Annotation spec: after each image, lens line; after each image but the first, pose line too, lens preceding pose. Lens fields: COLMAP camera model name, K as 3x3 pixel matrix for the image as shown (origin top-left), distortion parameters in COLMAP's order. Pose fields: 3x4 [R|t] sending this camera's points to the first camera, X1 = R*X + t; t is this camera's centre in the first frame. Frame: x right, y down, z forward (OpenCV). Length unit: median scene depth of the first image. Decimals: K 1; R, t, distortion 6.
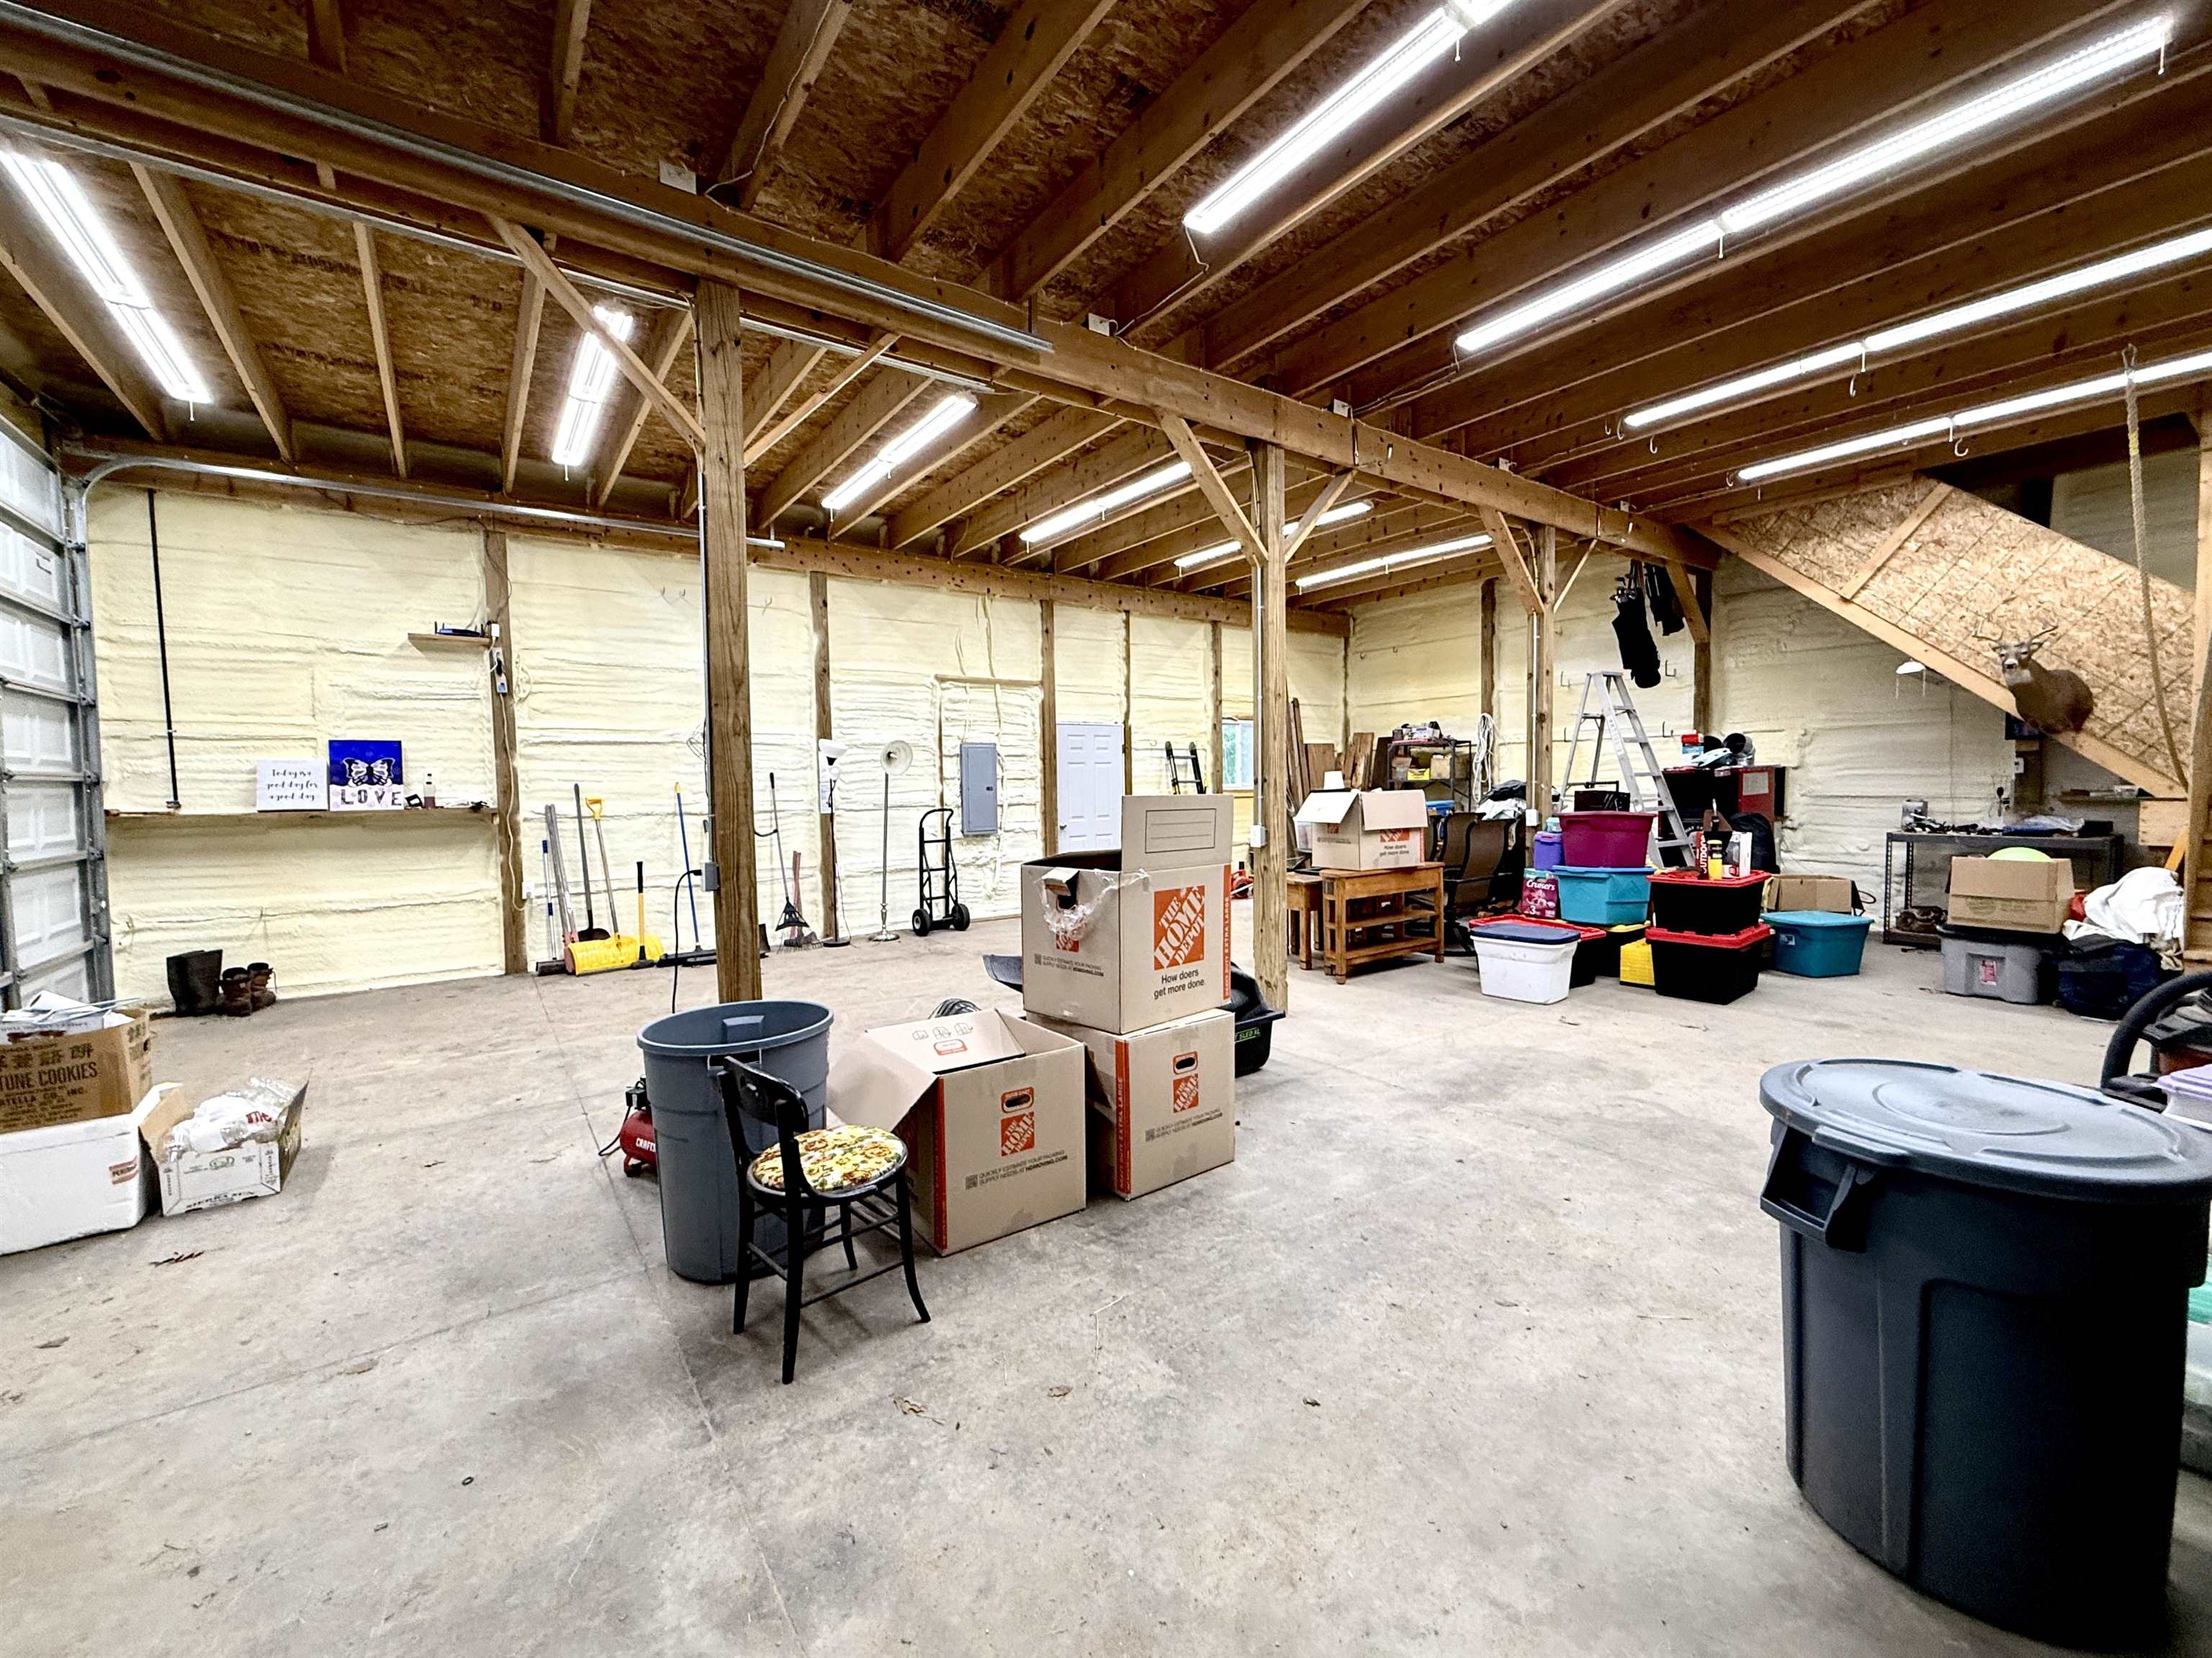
lens RADIAL K [[886.1, 0, 1103.0], [0, 886.1, 829.2], [0, 0, 1]] dist [0.001565, 0.000167]
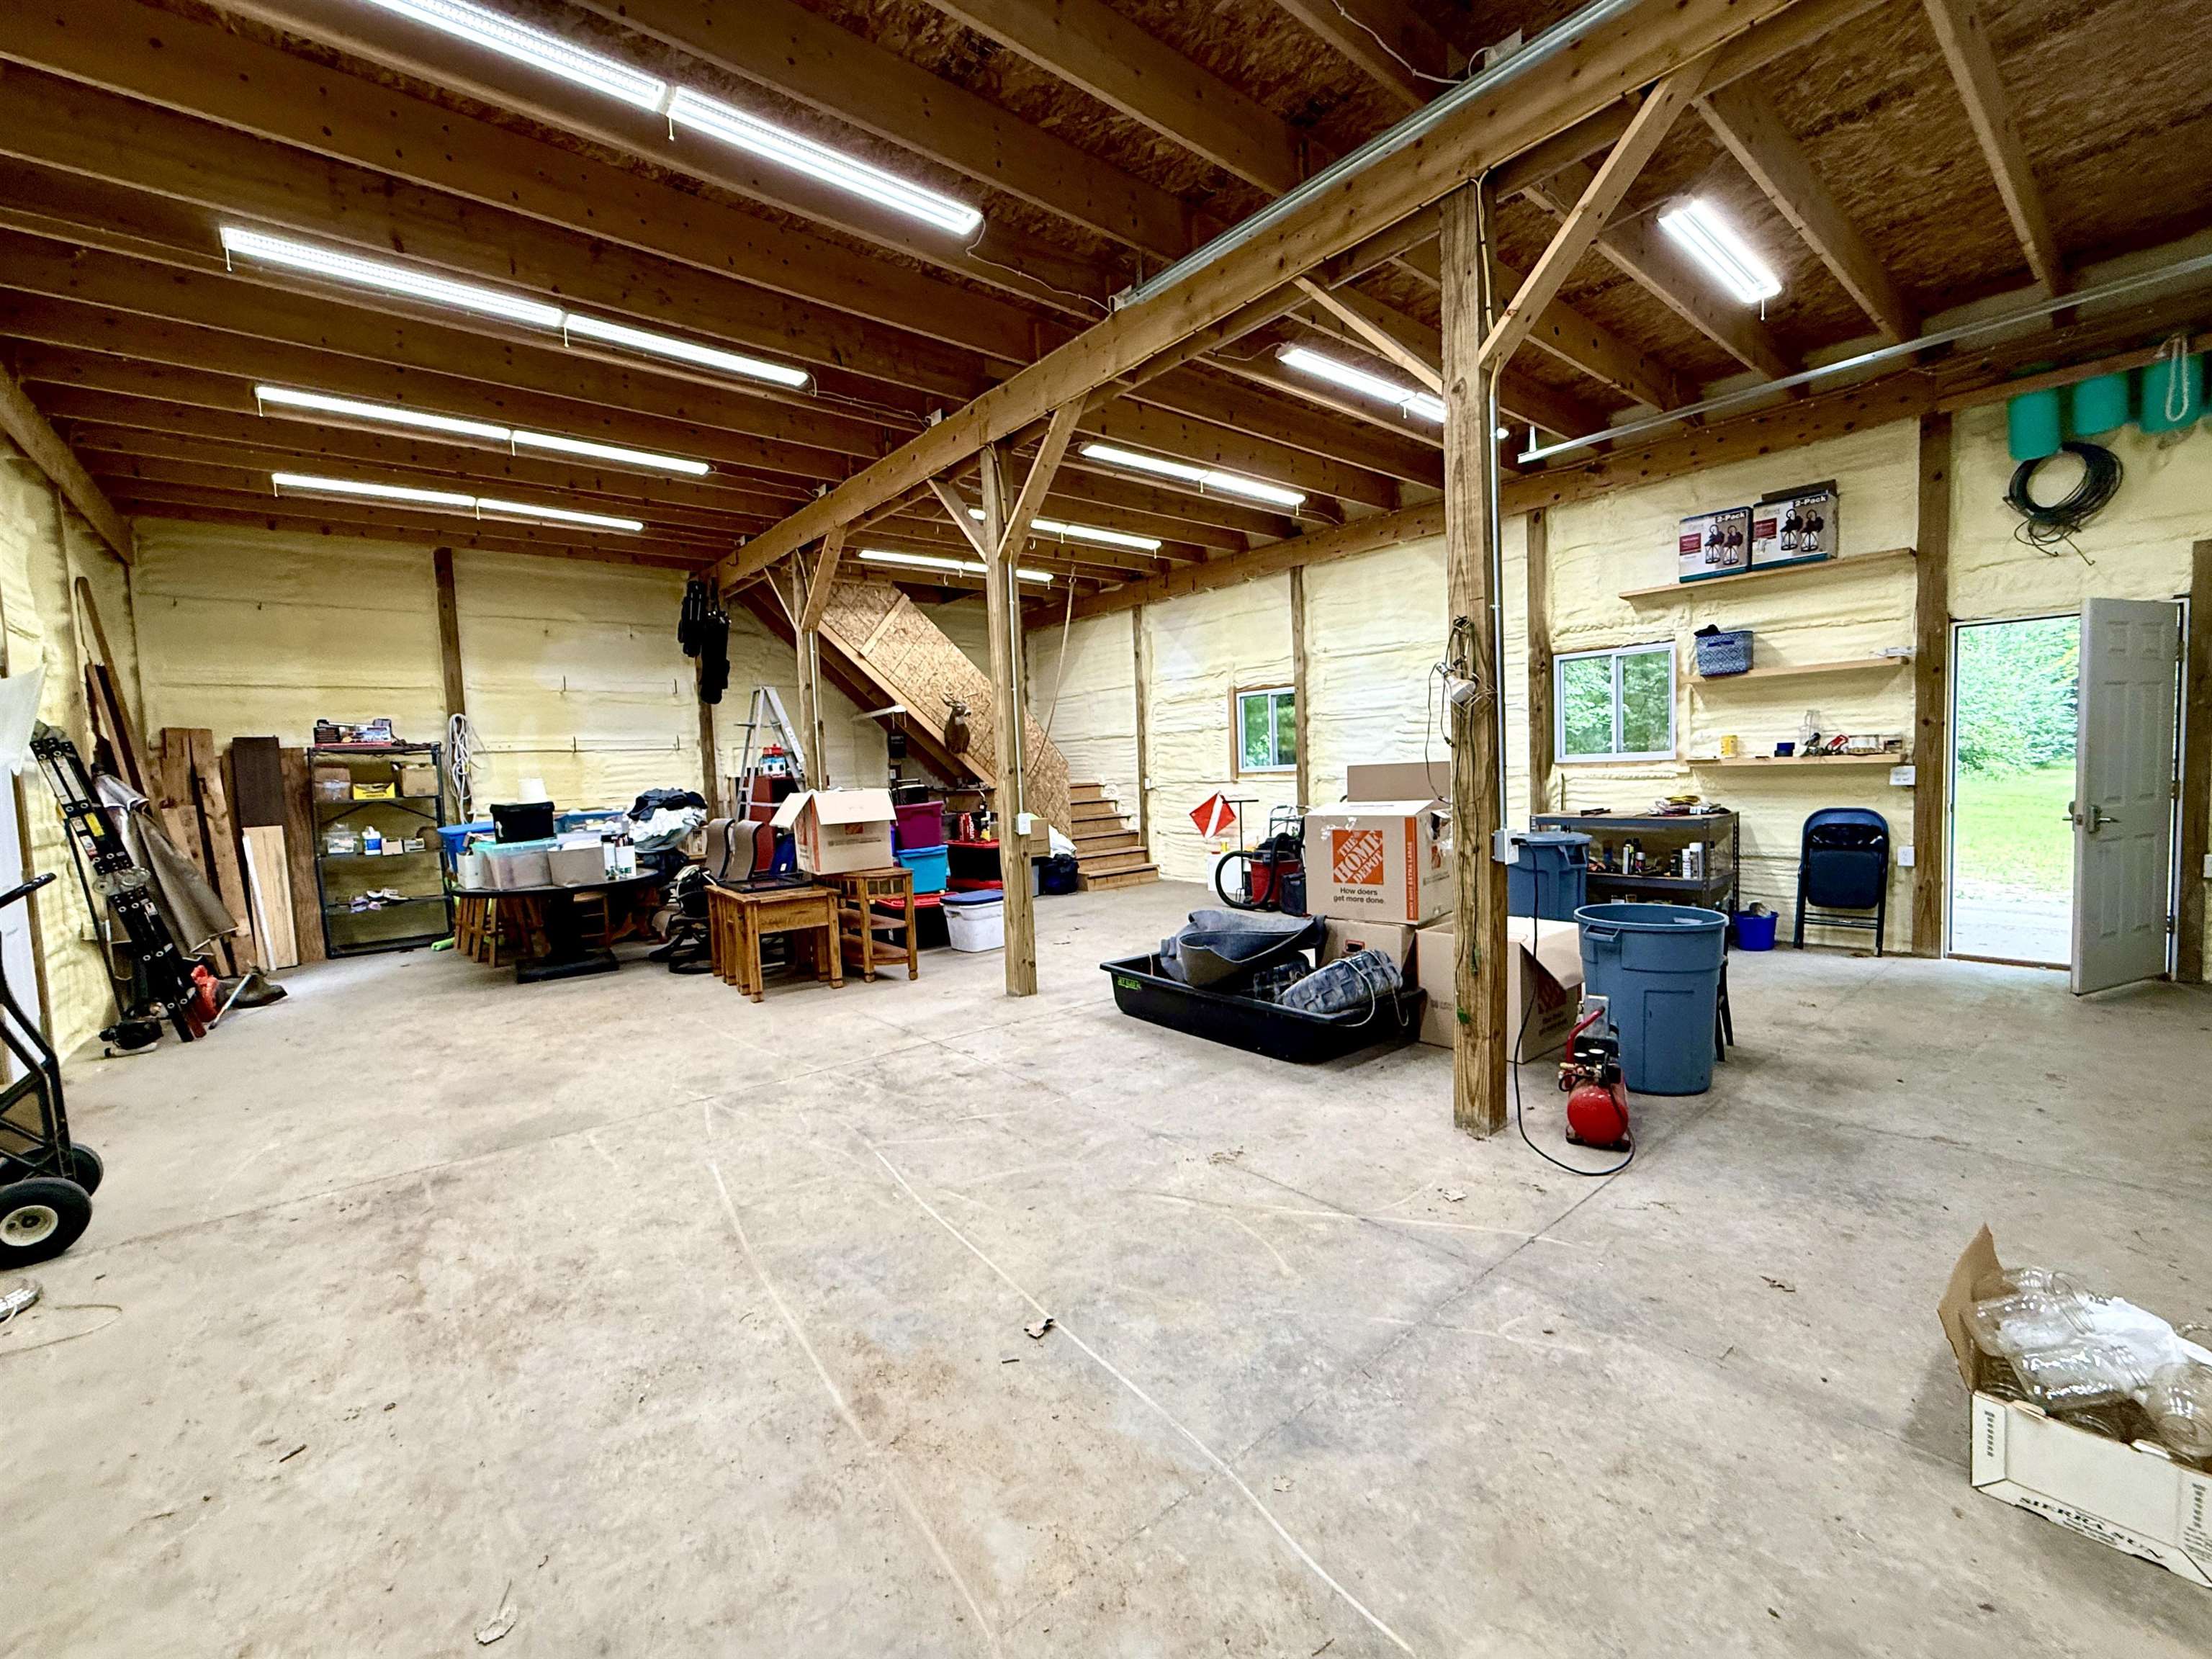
lens RADIAL K [[917.9, 0, 1106.0], [0, 917.9, 829.5], [0, 0, 1]] dist [0.000440, -0.000474]
pose [[-0.063323, -0.048281, 0.996824, -1.270282], [0.093178, 0.994180, 0.054072, -0.048333], [-0.993634, 0.096306, -0.058456, 1.372041]]
